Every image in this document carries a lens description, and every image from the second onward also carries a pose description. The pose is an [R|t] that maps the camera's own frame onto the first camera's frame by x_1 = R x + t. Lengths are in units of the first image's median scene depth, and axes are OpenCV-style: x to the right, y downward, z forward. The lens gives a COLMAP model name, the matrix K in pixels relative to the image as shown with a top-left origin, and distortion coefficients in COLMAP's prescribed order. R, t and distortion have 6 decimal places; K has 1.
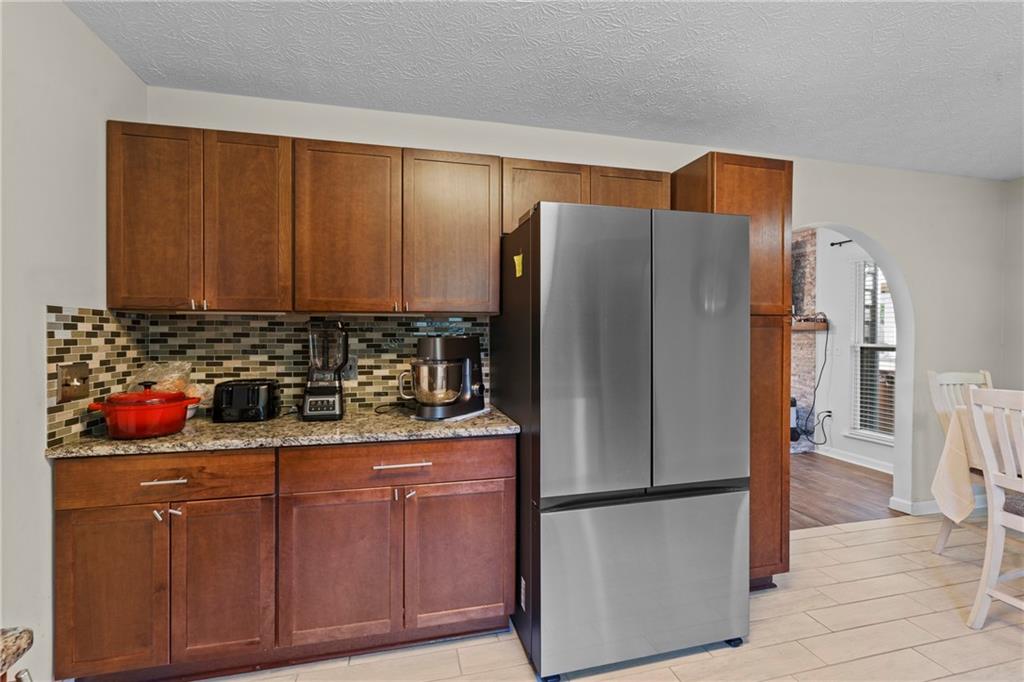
lens RADIAL K [[470.3, 0, 503.5], [0, 470.3, 333.7], [0, 0, 1]] dist [-0.006955, 0.003305]
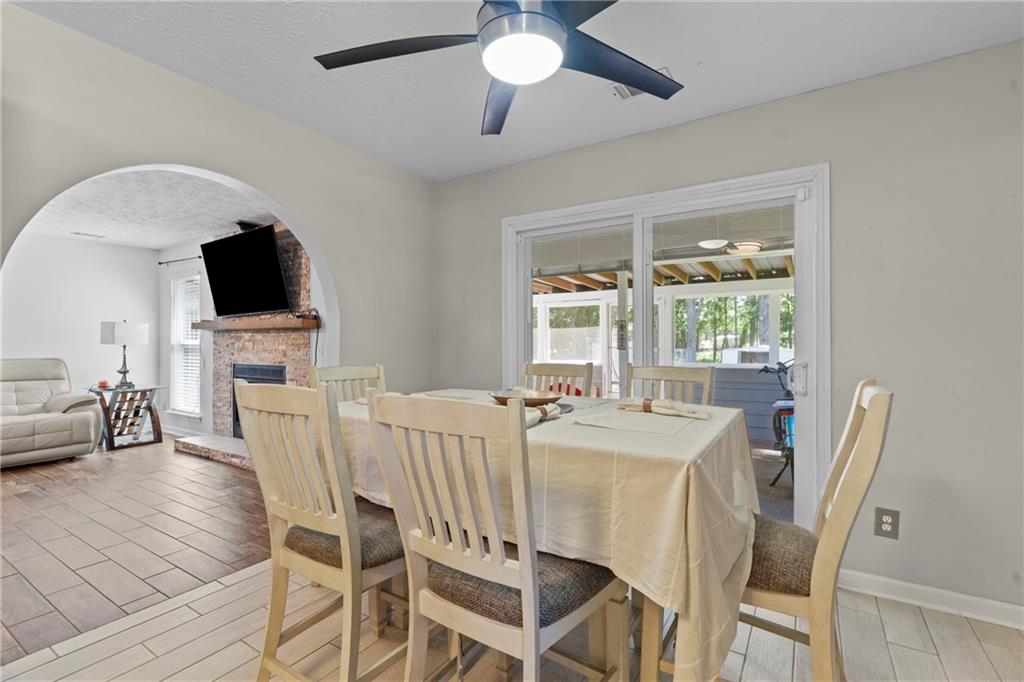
lens RADIAL K [[470.3, 0, 520.0], [0, 470.3, 338.1], [0, 0, 1]] dist [-0.006955, 0.003305]
pose [[0.719296, 0.005734, 0.694680, 0.330857], [0.004274, 0.999910, -0.012680, 0.023687], [-0.694691, 0.012090, 0.719207, 0.082146]]
